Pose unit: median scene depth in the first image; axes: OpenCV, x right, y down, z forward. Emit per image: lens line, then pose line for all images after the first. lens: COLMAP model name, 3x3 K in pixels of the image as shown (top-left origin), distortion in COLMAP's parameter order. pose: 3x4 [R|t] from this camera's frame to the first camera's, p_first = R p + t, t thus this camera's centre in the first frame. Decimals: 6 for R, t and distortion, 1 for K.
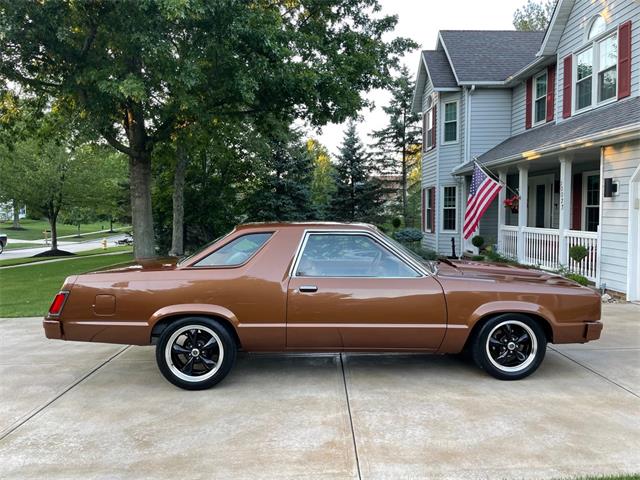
lens RADIAL K [[490.4, 0, 323.8], [0, 490.4, 243.3], [0, 0, 1]] dist [0.081511, -0.110054]
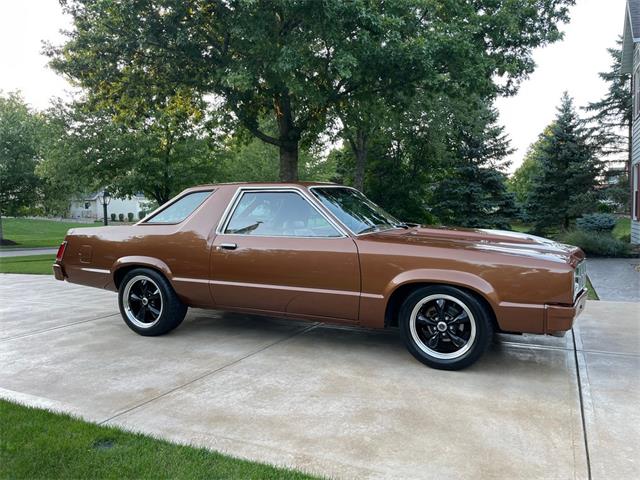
lens RADIAL K [[490.4, 0, 323.9], [0, 490.4, 240.0], [0, 0, 1]] dist [0.081511, -0.110054]
pose [[0.884628, 0.023067, -0.465727, 0.309522], [-0.023214, 0.999716, 0.005420, 0.036981], [0.465720, 0.006017, 0.884912, 0.113557]]
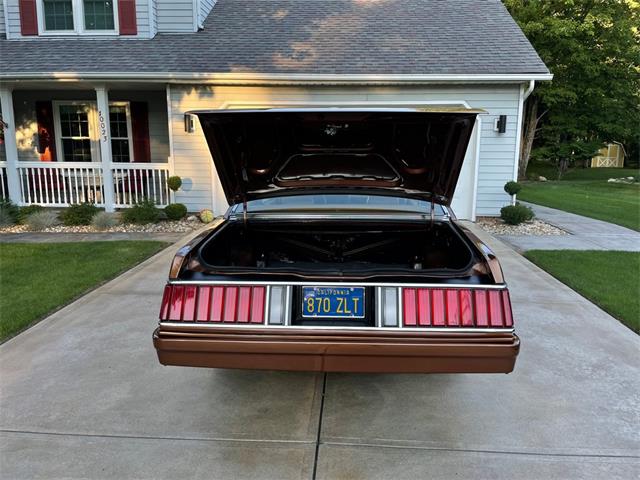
lens RADIAL K [[490.4, 0, 324.3], [0, 490.4, 237.0], [0, 0, 1]] dist [0.081511, -0.110054]
pose [[0.082508, -0.180669, 0.980077, -0.567283], [0.058067, 0.982631, 0.176251, -0.036955], [-0.994897, 0.042368, 0.091566, 0.597189]]
